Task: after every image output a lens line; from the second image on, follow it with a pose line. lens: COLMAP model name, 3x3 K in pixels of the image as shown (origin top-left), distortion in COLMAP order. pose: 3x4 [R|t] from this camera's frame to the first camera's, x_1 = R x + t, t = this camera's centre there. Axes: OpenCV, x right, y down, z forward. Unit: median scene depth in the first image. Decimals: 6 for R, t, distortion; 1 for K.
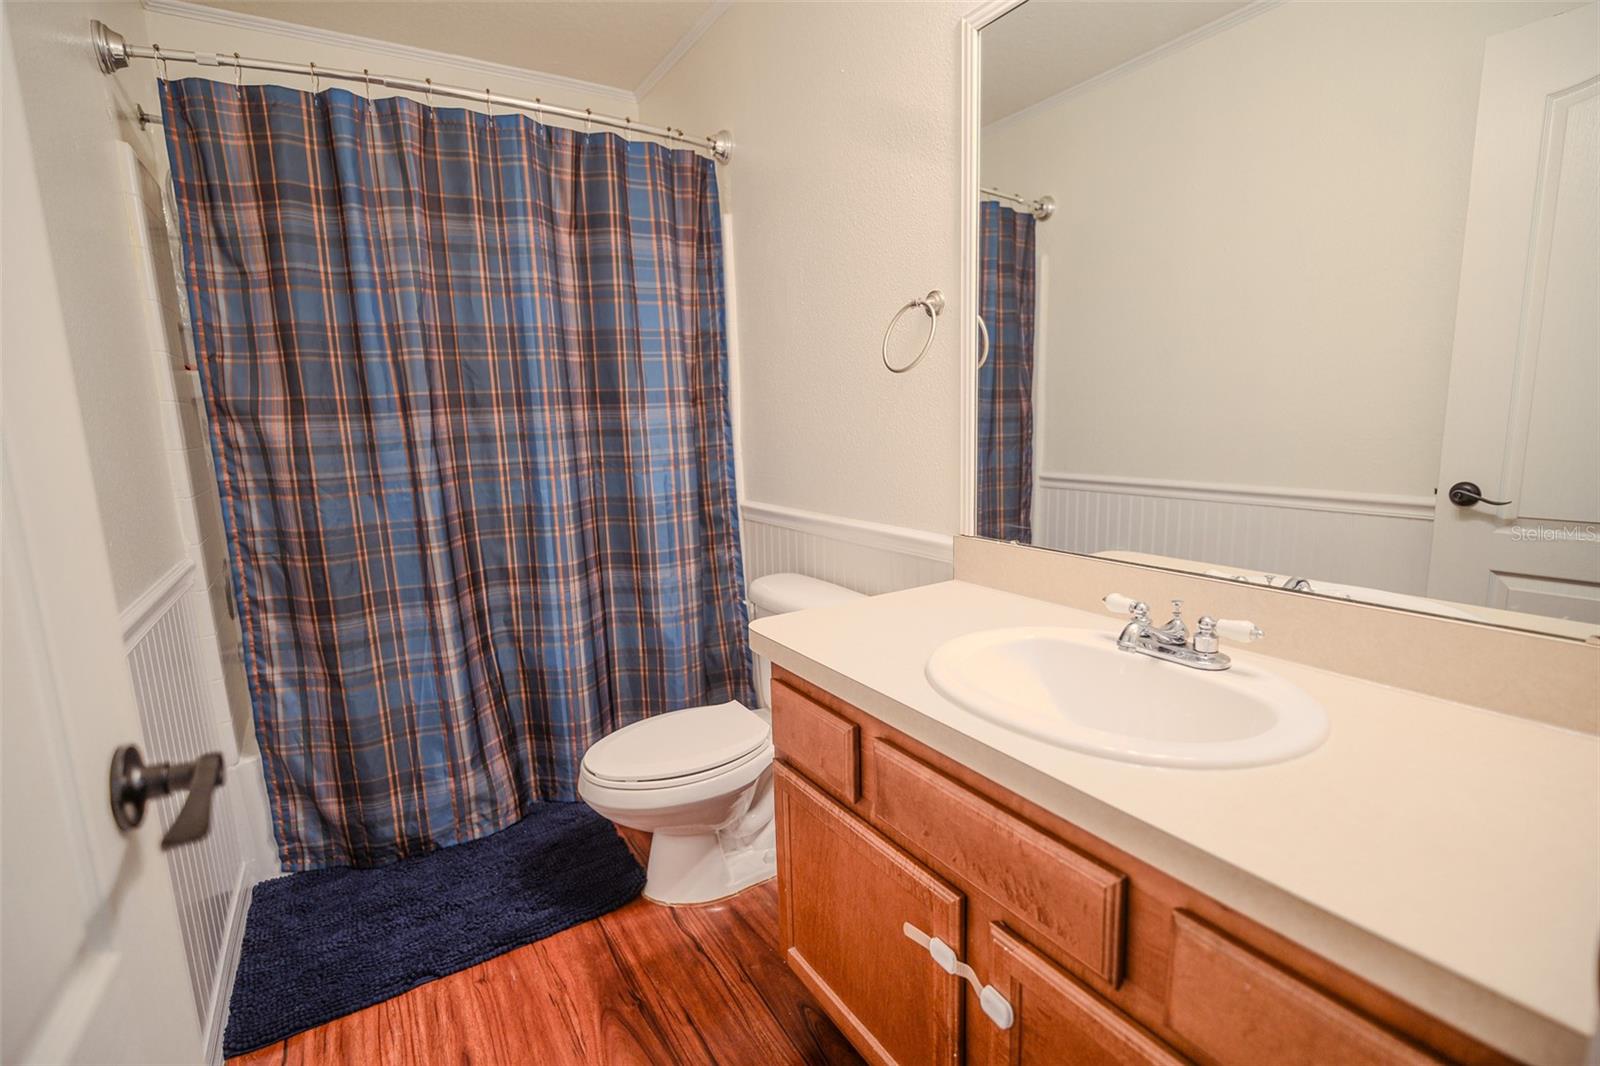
lens RADIAL K [[792.4, 0, 800.0], [0, 792.4, 533.0], [0, 0, 1]] dist [0.041503, -0.000044]
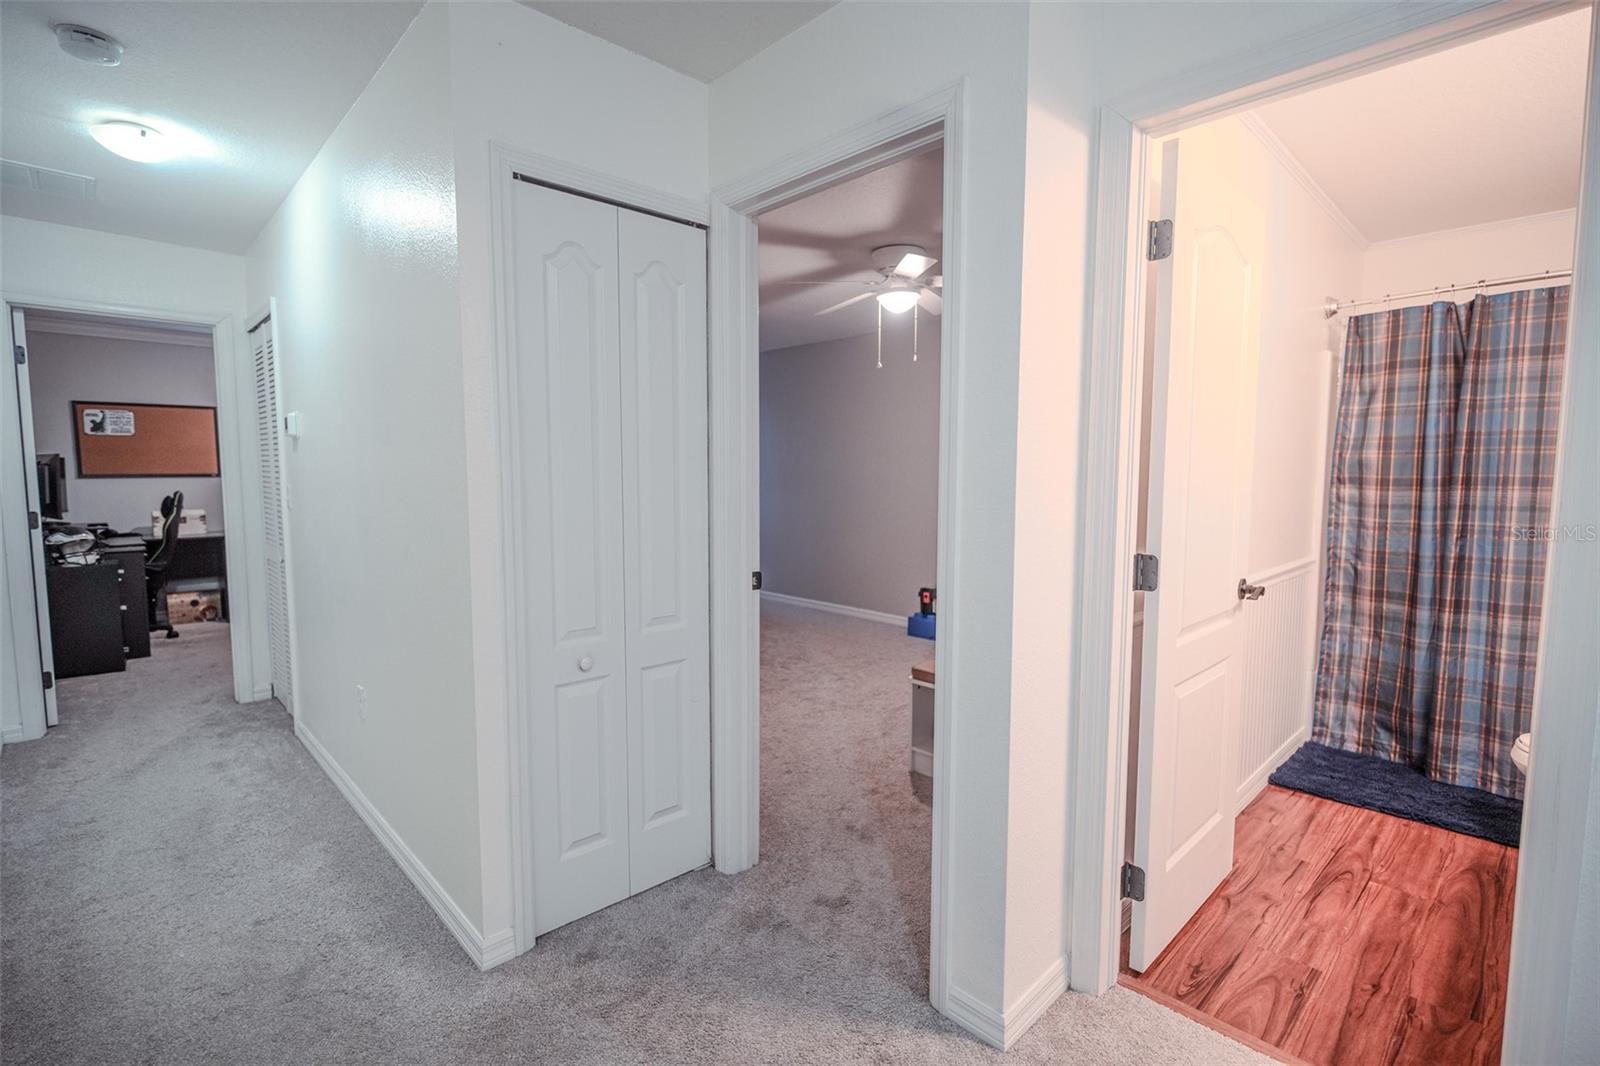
lens RADIAL K [[740.6, 0, 800.0], [0, 740.6, 533.0], [0, 0, 1]] dist [0.002000, -0.000721]
pose [[0.246884, 0.126674, -0.960730, 0.668045], [-0.160653, 0.983050, 0.088333, 0.016805], [0.955635, 0.132537, 0.263050, -0.660547]]
